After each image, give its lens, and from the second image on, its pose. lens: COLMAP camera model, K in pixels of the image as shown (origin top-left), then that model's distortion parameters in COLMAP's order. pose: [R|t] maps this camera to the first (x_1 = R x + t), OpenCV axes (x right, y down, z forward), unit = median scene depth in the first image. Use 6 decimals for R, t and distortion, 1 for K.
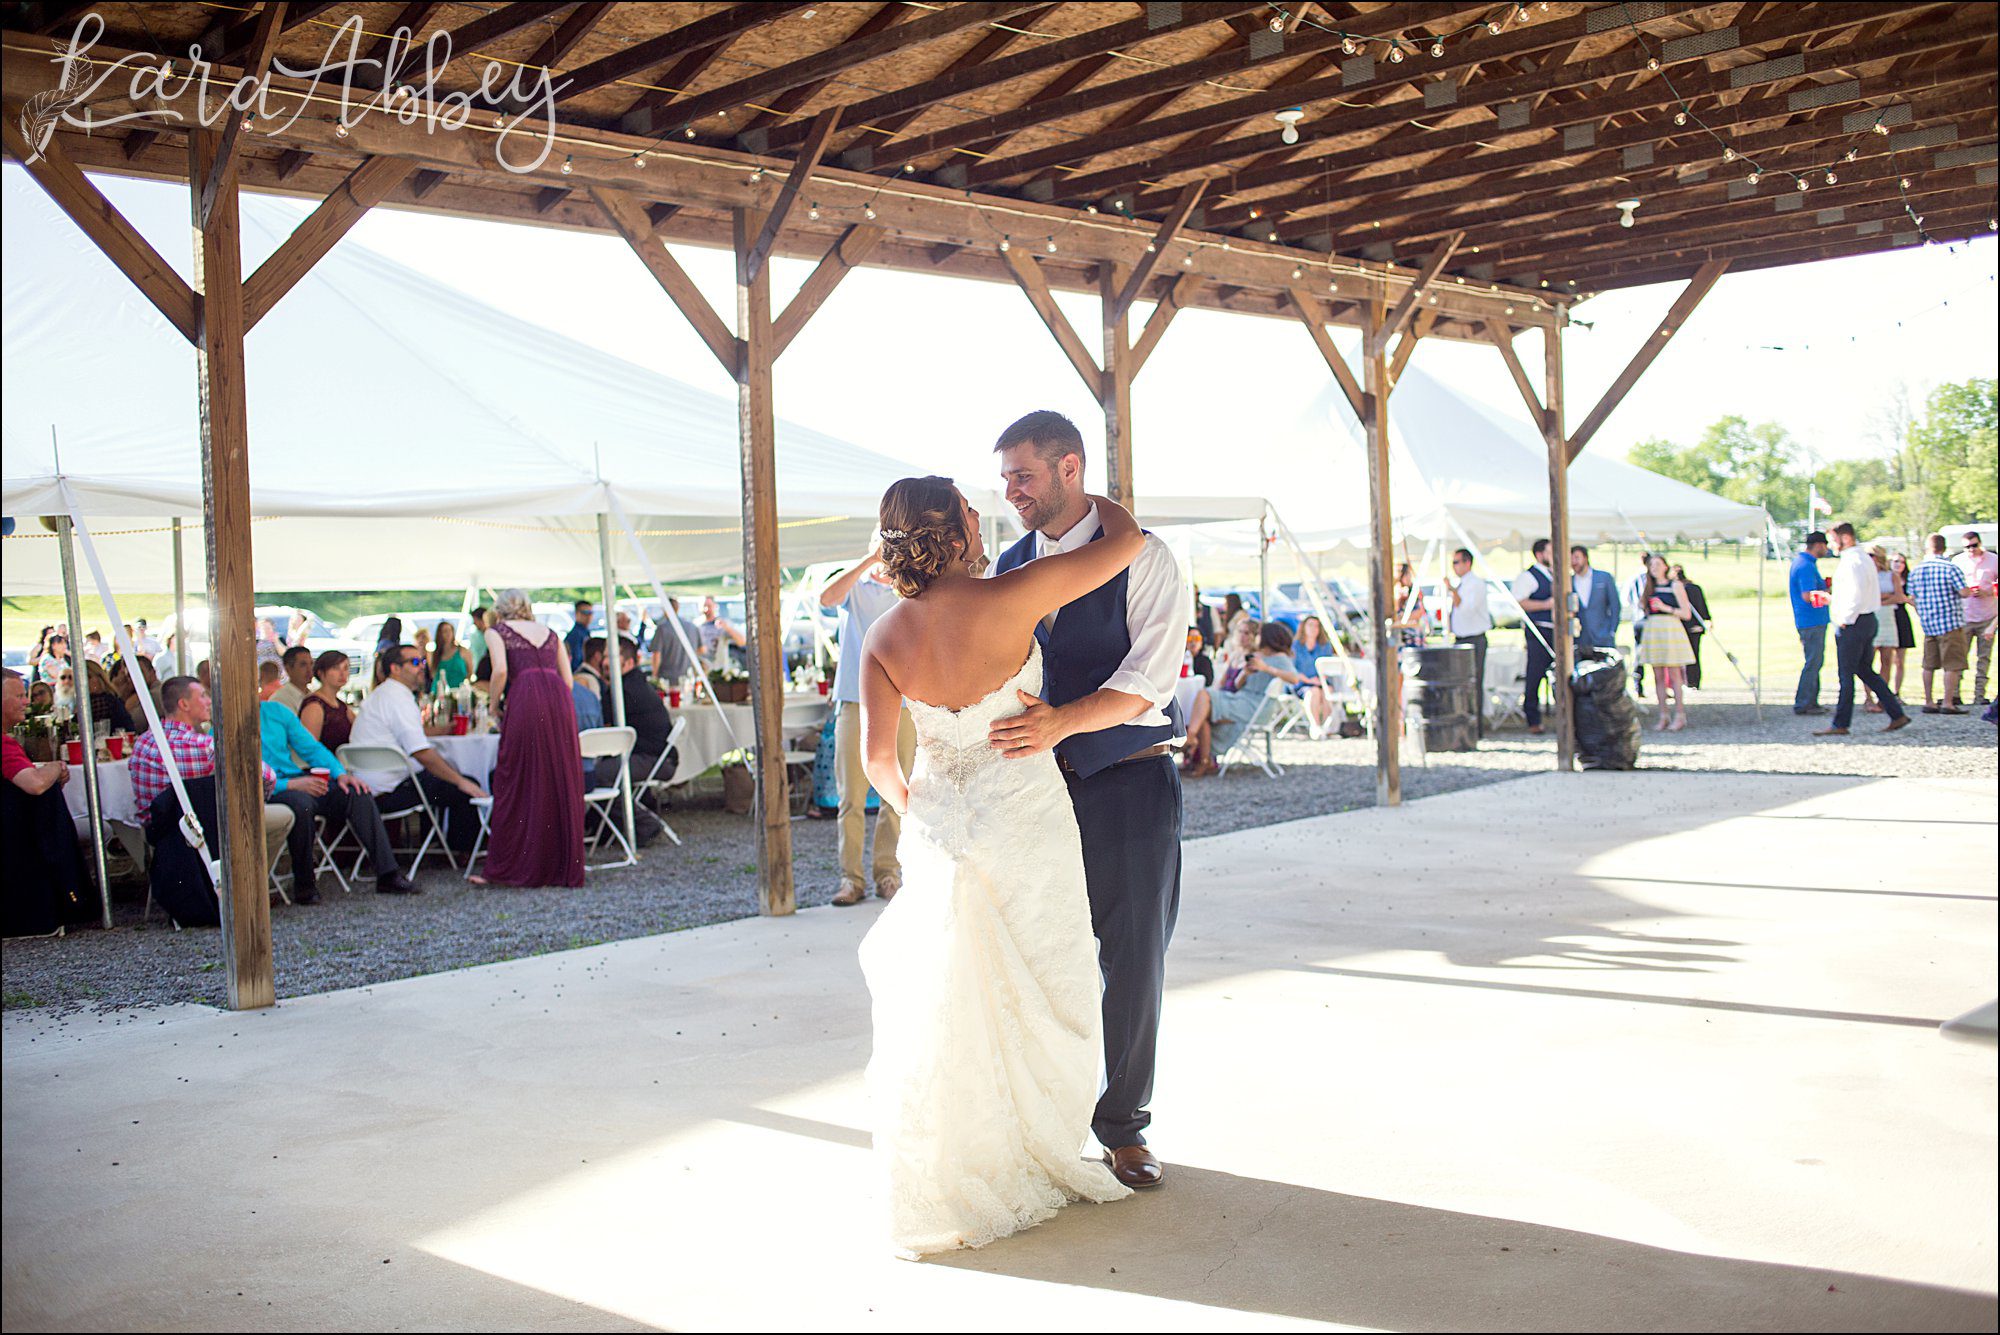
lens RADIAL K [[1902.5, 0, 973.9], [0, 1902.5, 658.6], [0, 0, 1]] dist [0.003502, 0.000328]
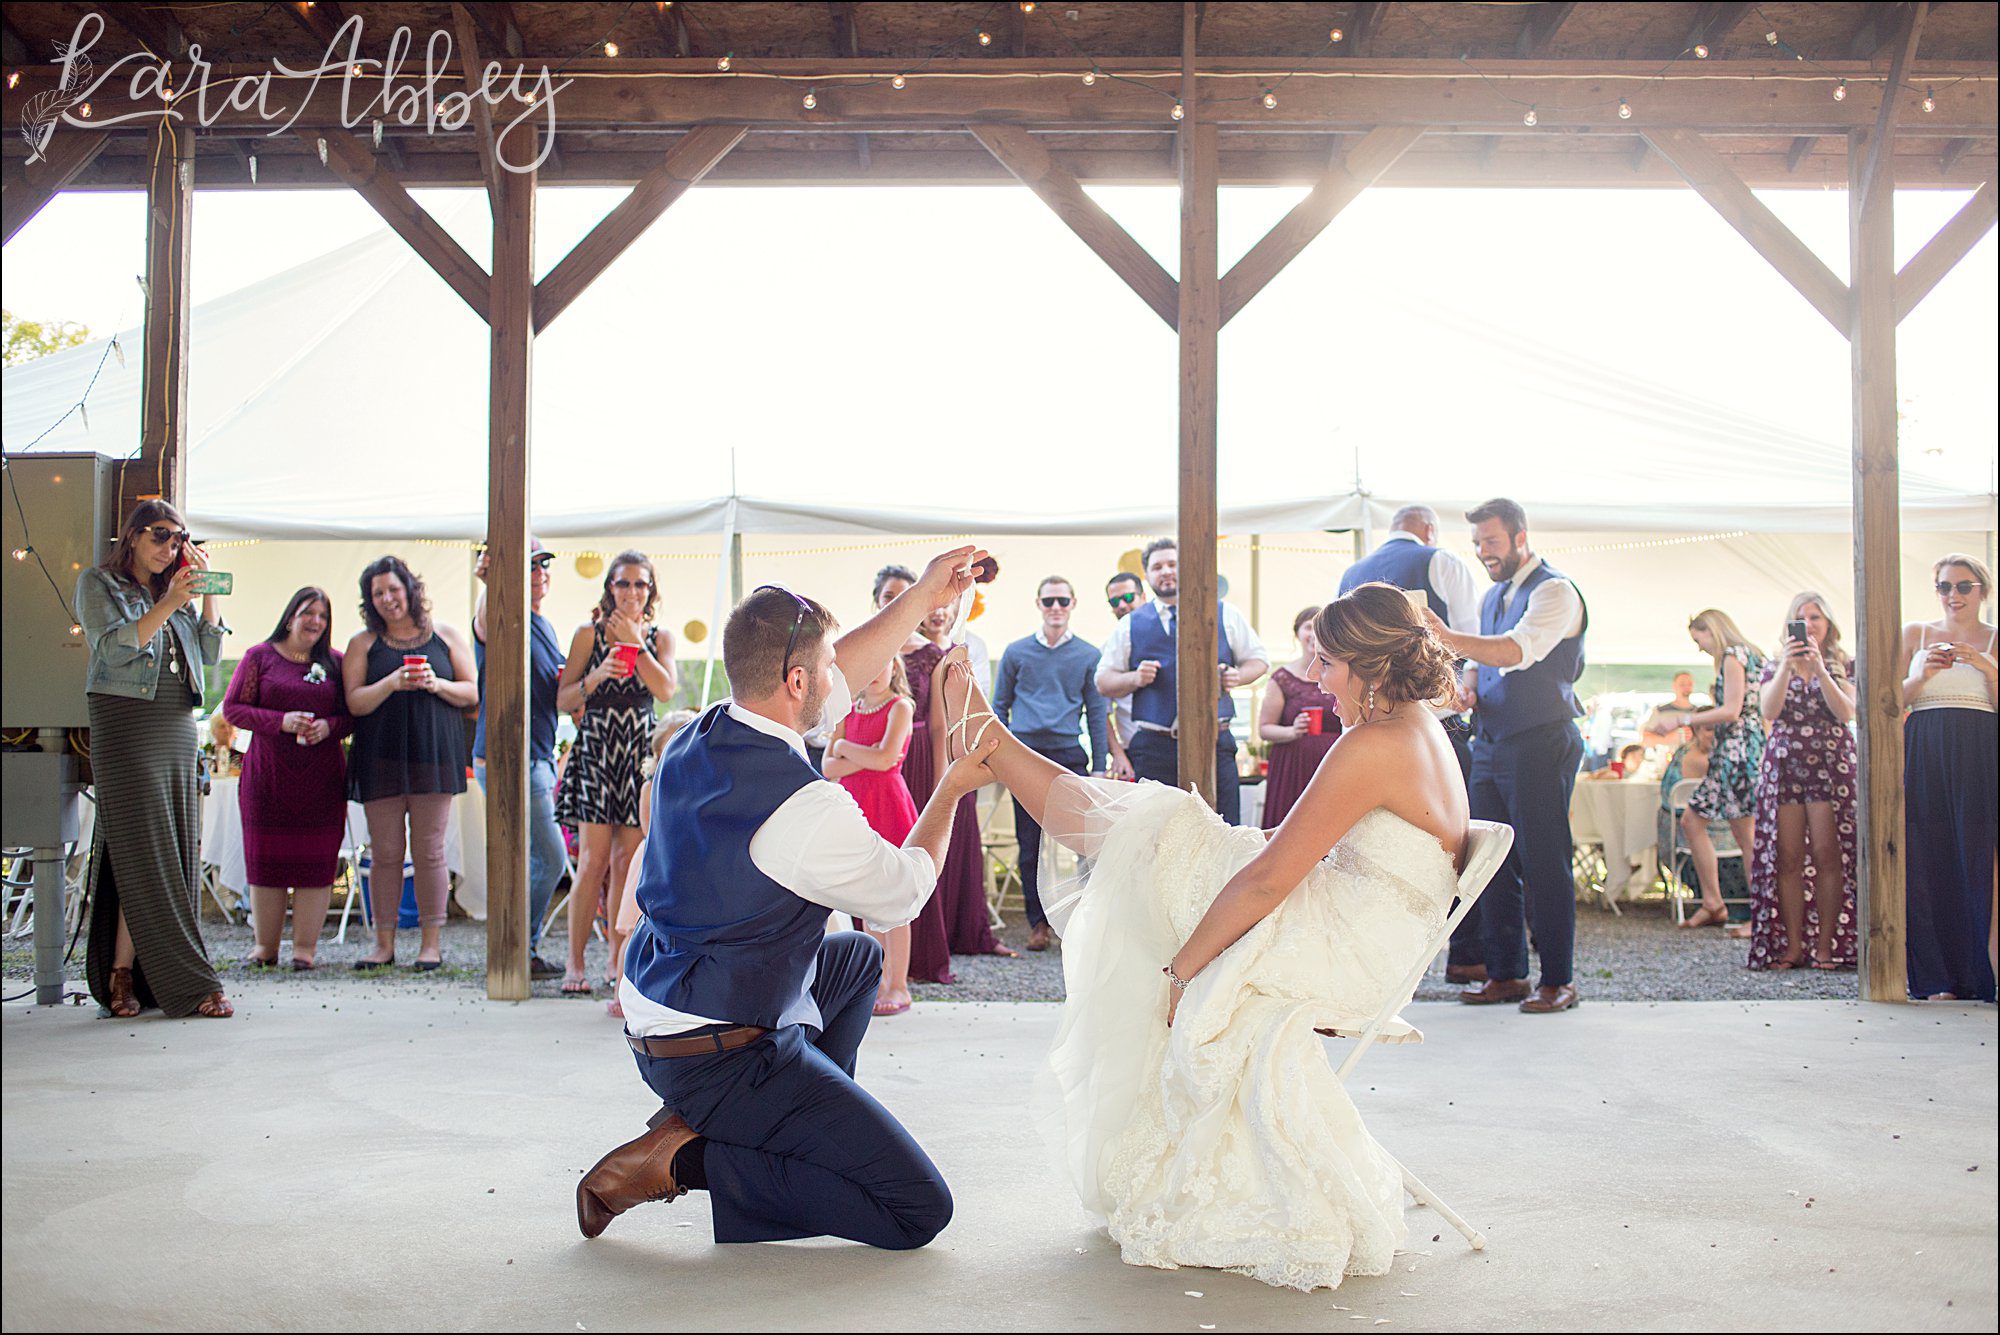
lens RADIAL K [[1902.5, 0, 973.9], [0, 1902.5, 658.6], [0, 0, 1]] dist [0.003502, 0.000328]
pose [[0.714358, 0.045740, -0.698283, 0.411330], [-0.046752, 0.998752, 0.017593, -0.019219], [0.698216, 0.020079, 0.715605, 0.364271]]
